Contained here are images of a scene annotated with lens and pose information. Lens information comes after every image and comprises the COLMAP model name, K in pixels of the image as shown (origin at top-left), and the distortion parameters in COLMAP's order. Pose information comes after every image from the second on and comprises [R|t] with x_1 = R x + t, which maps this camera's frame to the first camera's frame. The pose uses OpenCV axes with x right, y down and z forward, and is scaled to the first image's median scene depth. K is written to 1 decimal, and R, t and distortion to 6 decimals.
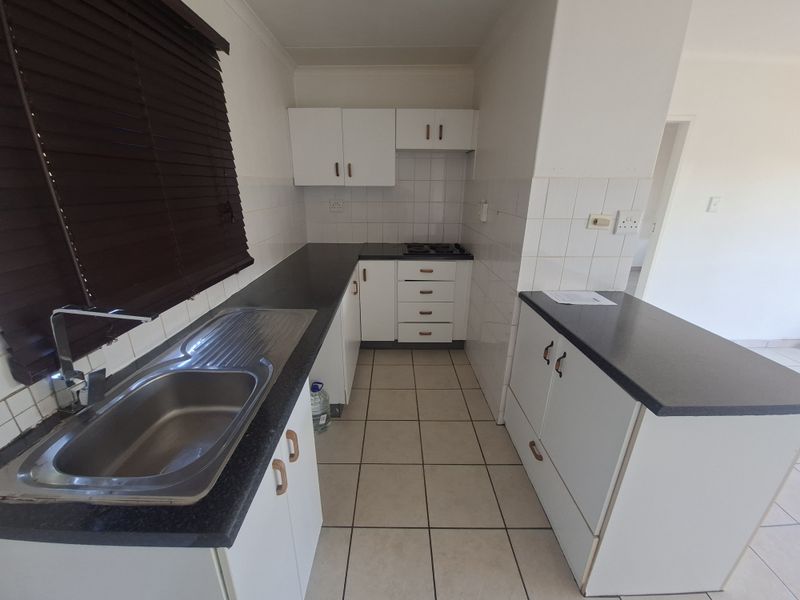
lens RADIAL K [[316.4, 0, 393.5], [0, 316.4, 294.2], [0, 0, 1]] dist [-0.012237, -0.000117]
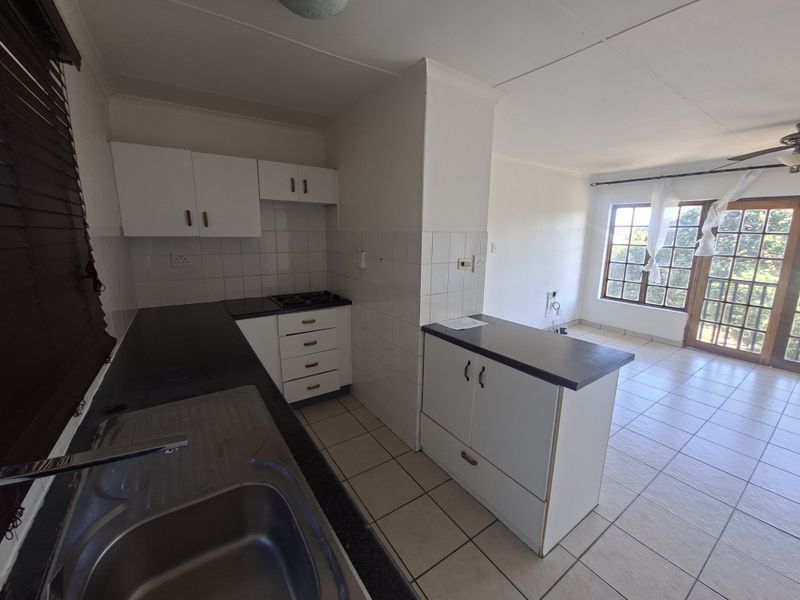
lens RADIAL K [[316.4, 0, 393.5], [0, 316.4, 294.2], [0, 0, 1]] dist [-0.012237, -0.000117]
pose [[0.832192, -0.100459, 0.545312, -0.212846], [0.175478, 0.980619, -0.087141, -0.027059], [-0.525989, 0.168208, 0.833692, 0.045857]]
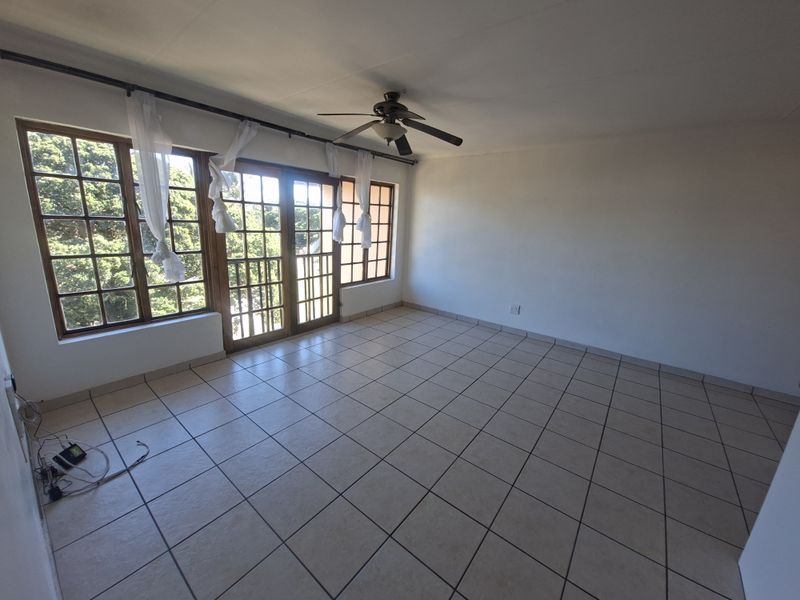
lens RADIAL K [[316.4, 0, 393.5], [0, 316.4, 294.2], [0, 0, 1]] dist [-0.012237, -0.000117]
pose [[-0.779893, -0.187580, 0.597144, 0.758524], [0.155094, 0.866369, 0.474710, -0.340153], [-0.606394, 0.462837, -0.646583, 0.989864]]
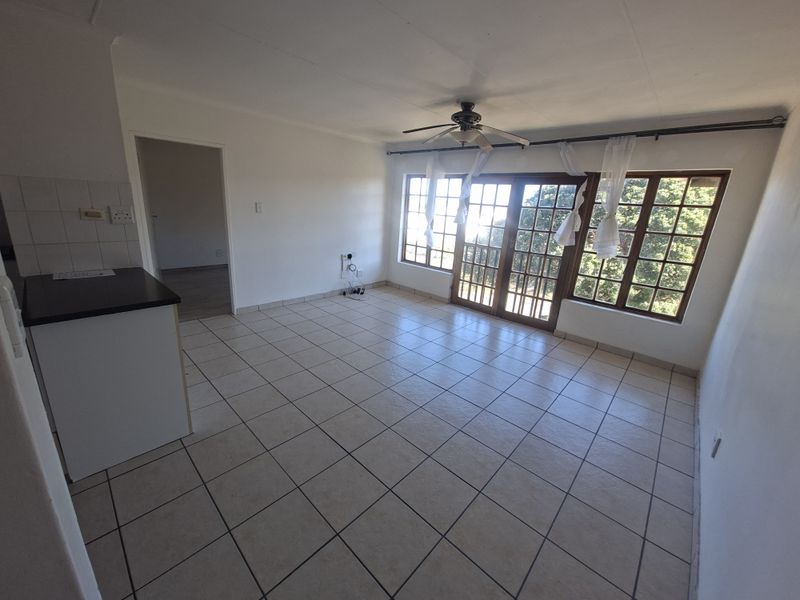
lens RADIAL K [[316.4, 0, 393.5], [0, 316.4, 294.2], [0, 0, 1]] dist [-0.012237, -0.000117]
pose [[0.684340, -0.162997, 0.710711, 0.345764], [0.181618, 0.982079, 0.050355, 0.162956], [-0.706183, 0.094618, 0.701679, -0.479830]]
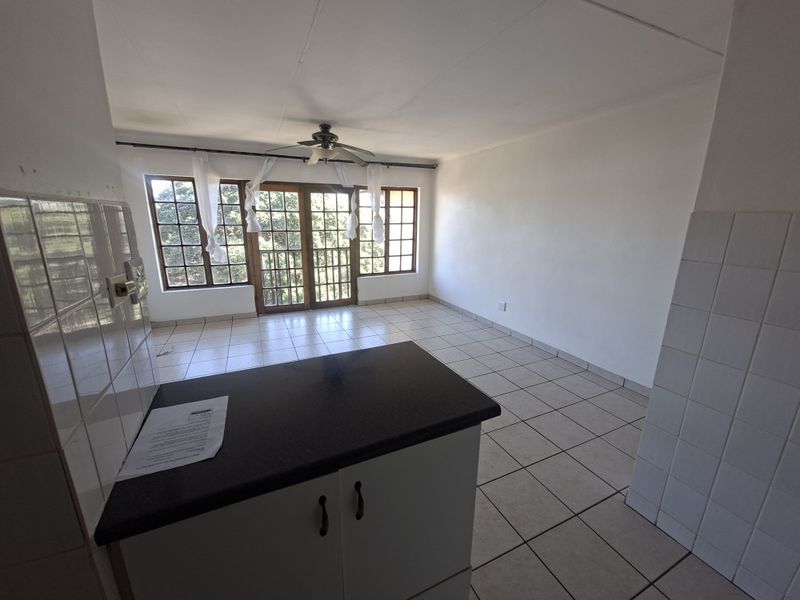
lens RADIAL K [[316.4, 0, 393.5], [0, 316.4, 294.2], [0, 0, 1]] dist [-0.012237, -0.000117]
pose [[-0.410675, -0.223666, 0.883923, 0.025283], [0.288174, 0.887912, 0.358563, -0.177672], [-0.865044, 0.401977, -0.300188, 0.500624]]
